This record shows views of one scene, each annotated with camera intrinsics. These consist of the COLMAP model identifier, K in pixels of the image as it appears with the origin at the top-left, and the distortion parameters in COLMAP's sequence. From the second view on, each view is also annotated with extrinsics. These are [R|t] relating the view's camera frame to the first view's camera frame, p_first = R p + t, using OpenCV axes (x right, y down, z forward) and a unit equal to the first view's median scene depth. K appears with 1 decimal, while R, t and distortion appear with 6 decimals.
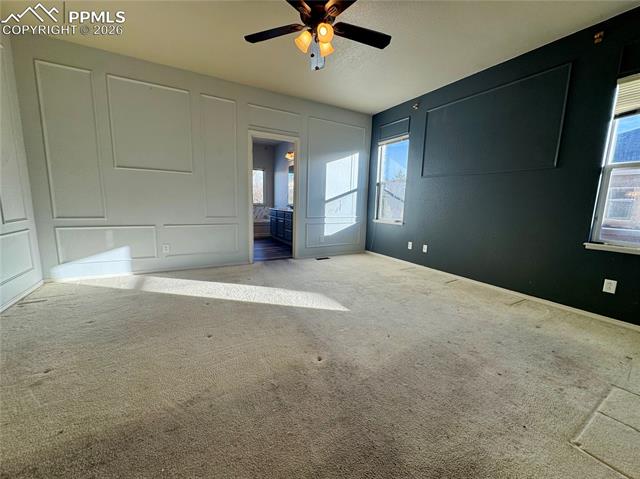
lens RADIAL K [[255.2, 0, 318.7], [0, 255.2, 238.0], [0, 0, 1]] dist [-0.008161, -0.000320]
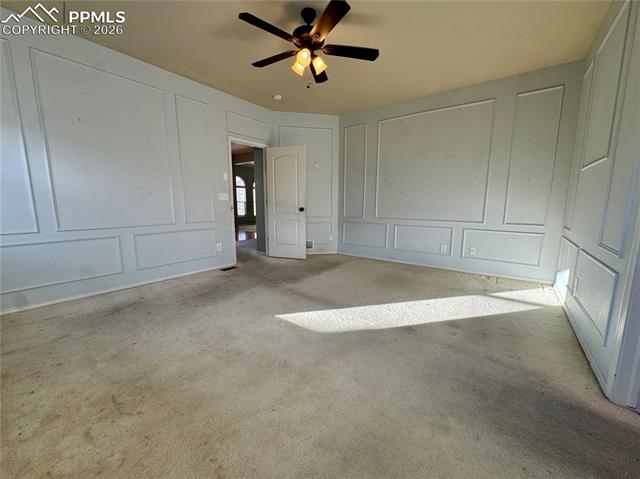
lens RADIAL K [[255.2, 0, 317.2], [0, 255.2, 239.9], [0, 0, 1]] dist [-0.008161, -0.000320]
pose [[-0.919246, 0.031813, -0.392396, 0.312415], [-0.082621, 0.958944, 0.271295, -0.237866], [0.384917, 0.281807, -0.878877, 1.643248]]
